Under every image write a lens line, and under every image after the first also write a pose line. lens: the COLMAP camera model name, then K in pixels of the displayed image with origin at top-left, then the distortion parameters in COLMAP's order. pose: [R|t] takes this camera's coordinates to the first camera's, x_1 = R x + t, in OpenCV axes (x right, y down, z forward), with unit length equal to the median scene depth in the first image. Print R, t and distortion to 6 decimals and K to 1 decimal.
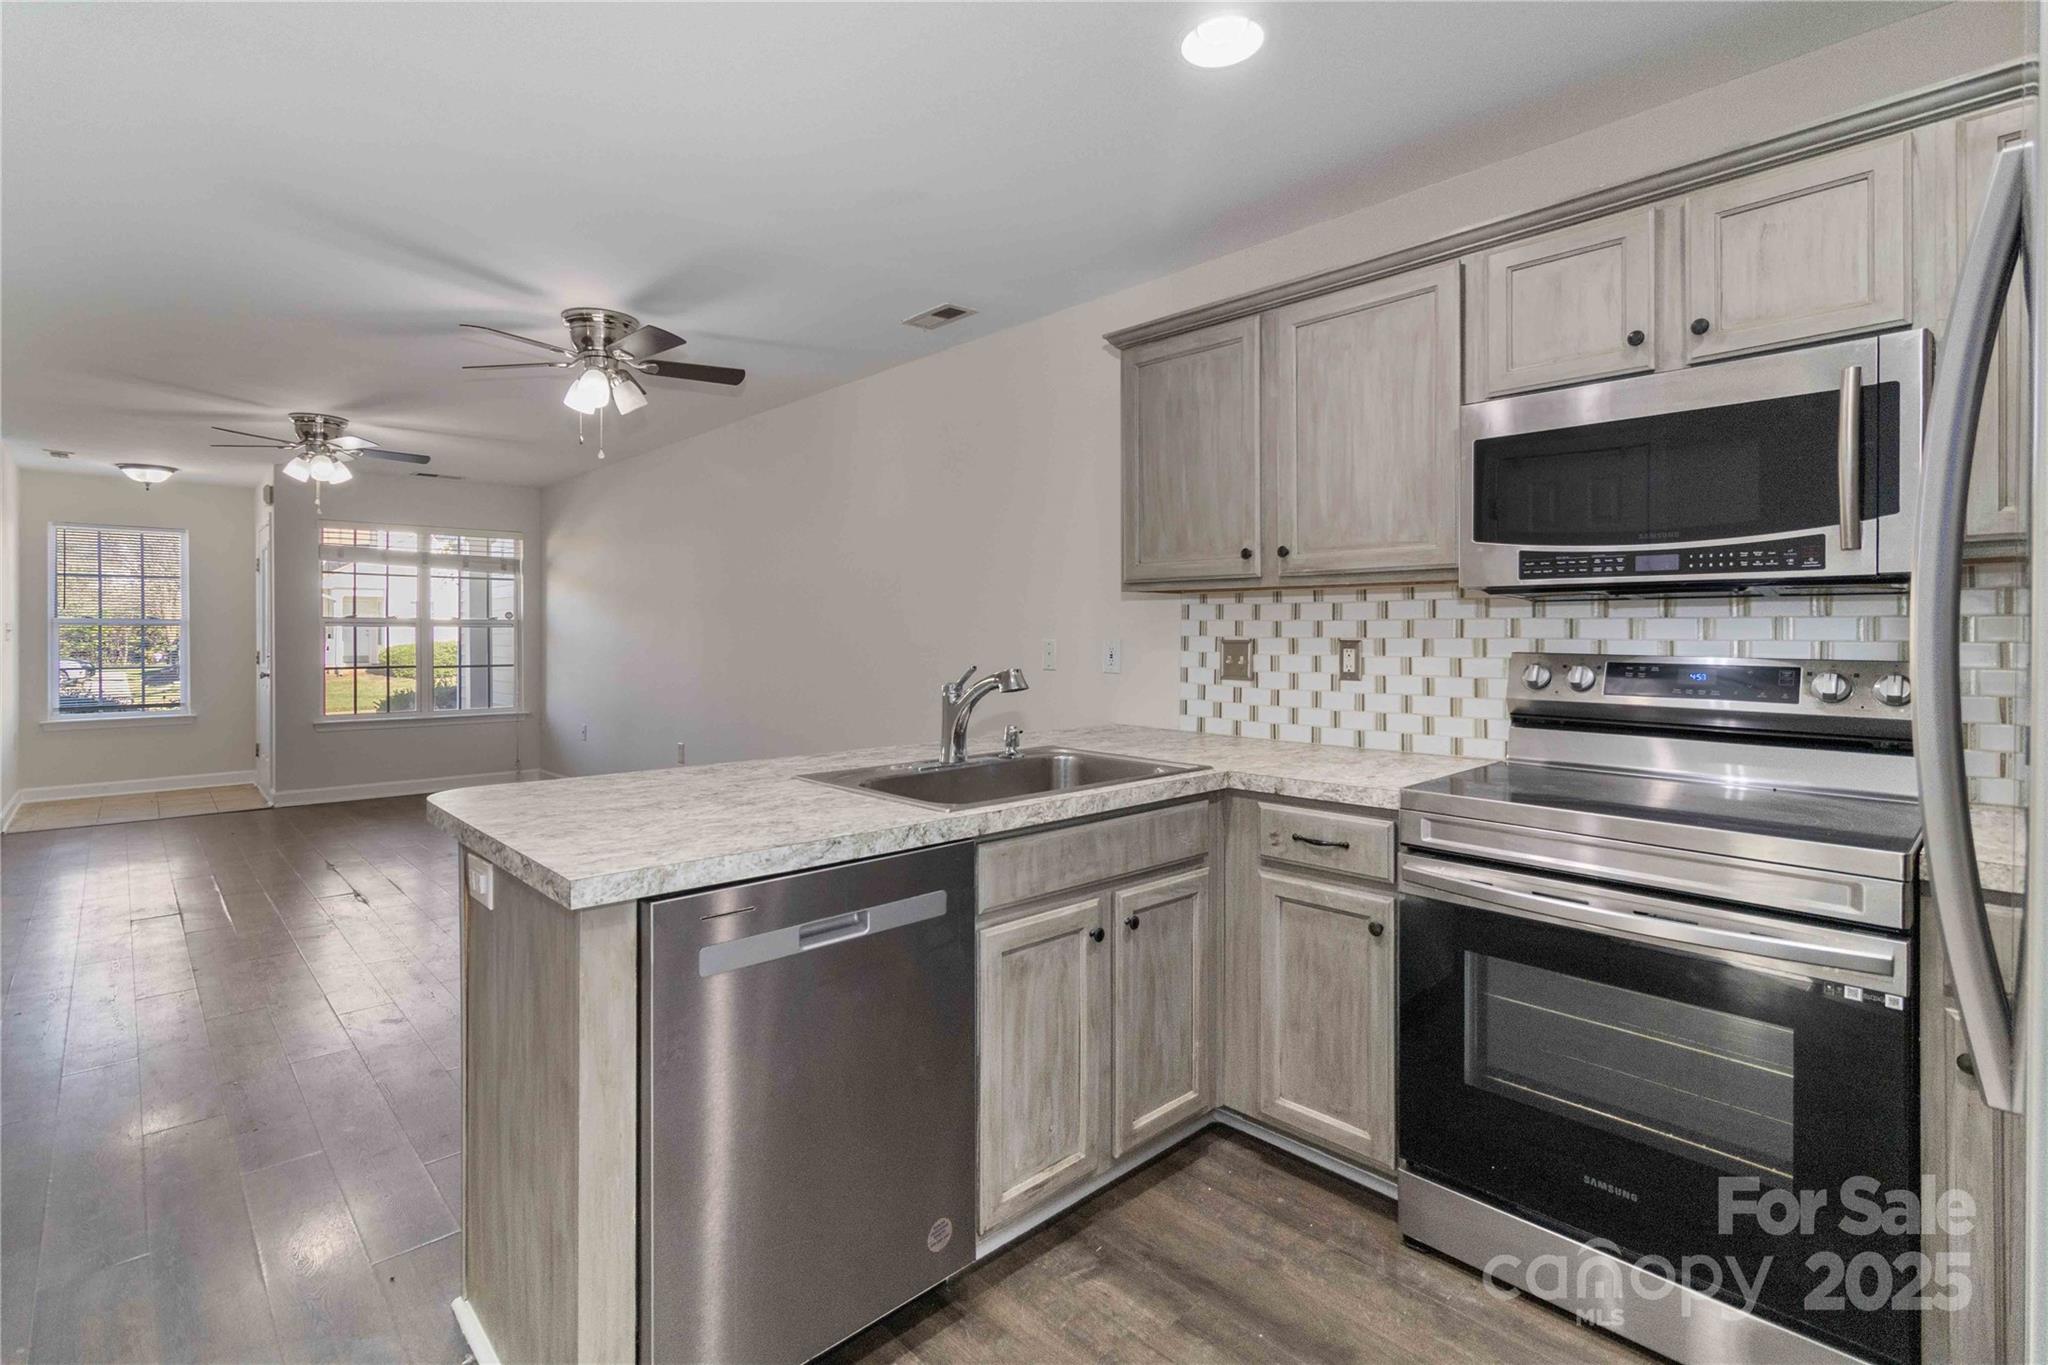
lens RADIAL K [[955.6, 0, 1017.6], [0, 955.6, 631.5], [0, 0, 1]] dist [0.003732, 0.001718]
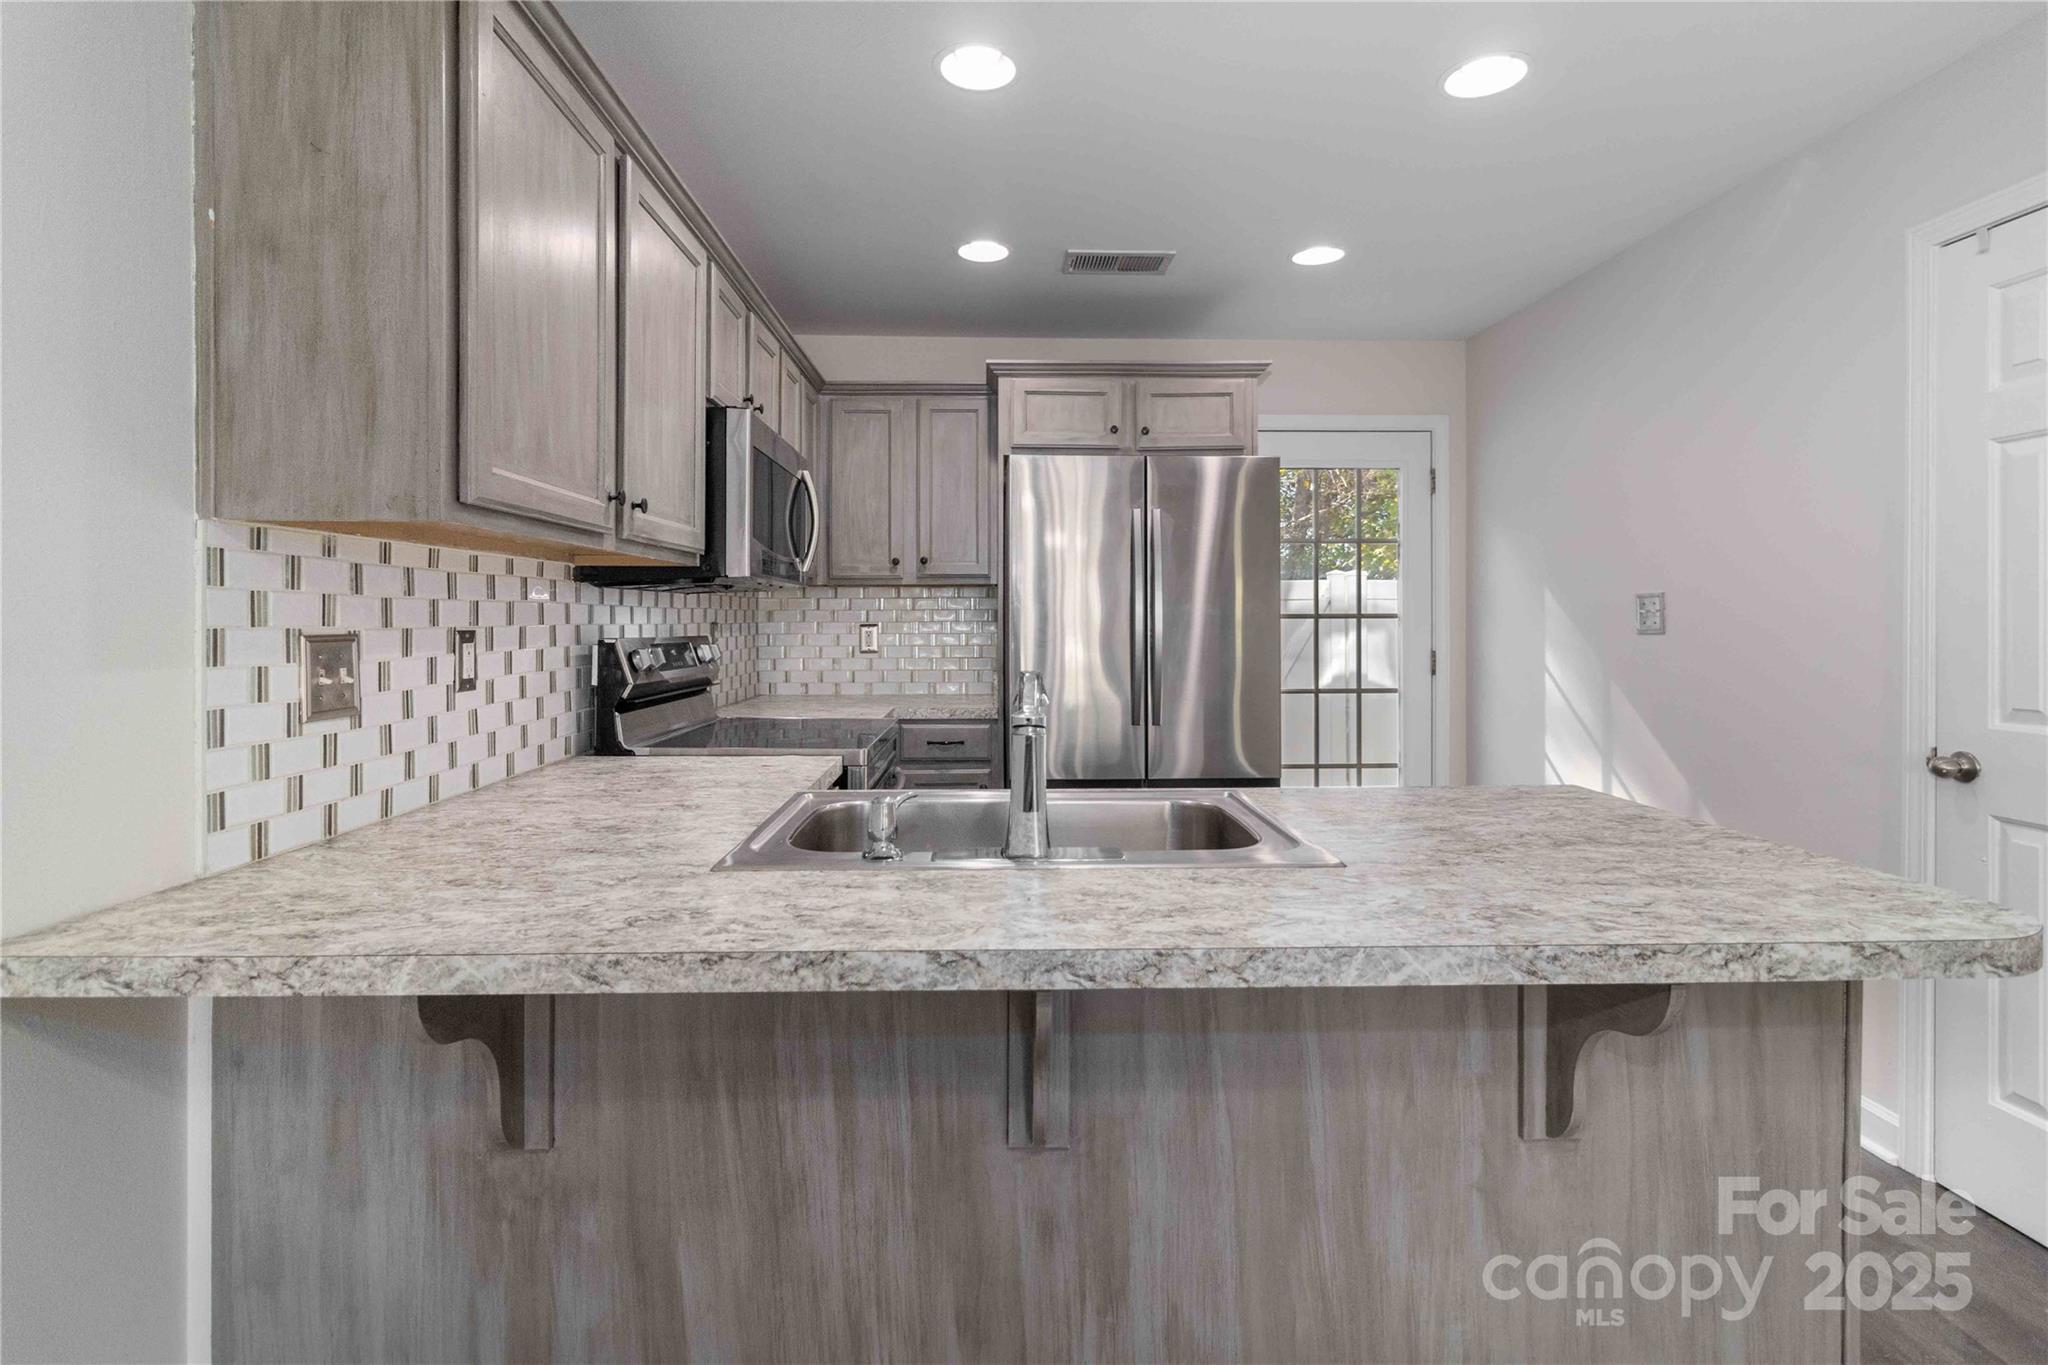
lens RADIAL K [[961.1, 0, 1021.2], [0, 961.1, 619.6], [0, 0, 1]] dist [0.002646, -0.000112]
pose [[-0.745851, -0.001210, 0.666111, -0.332205], [0.000470, 0.999997, 0.002343, 0.000394], [-0.666112, 0.002061, -0.745849, 1.085600]]
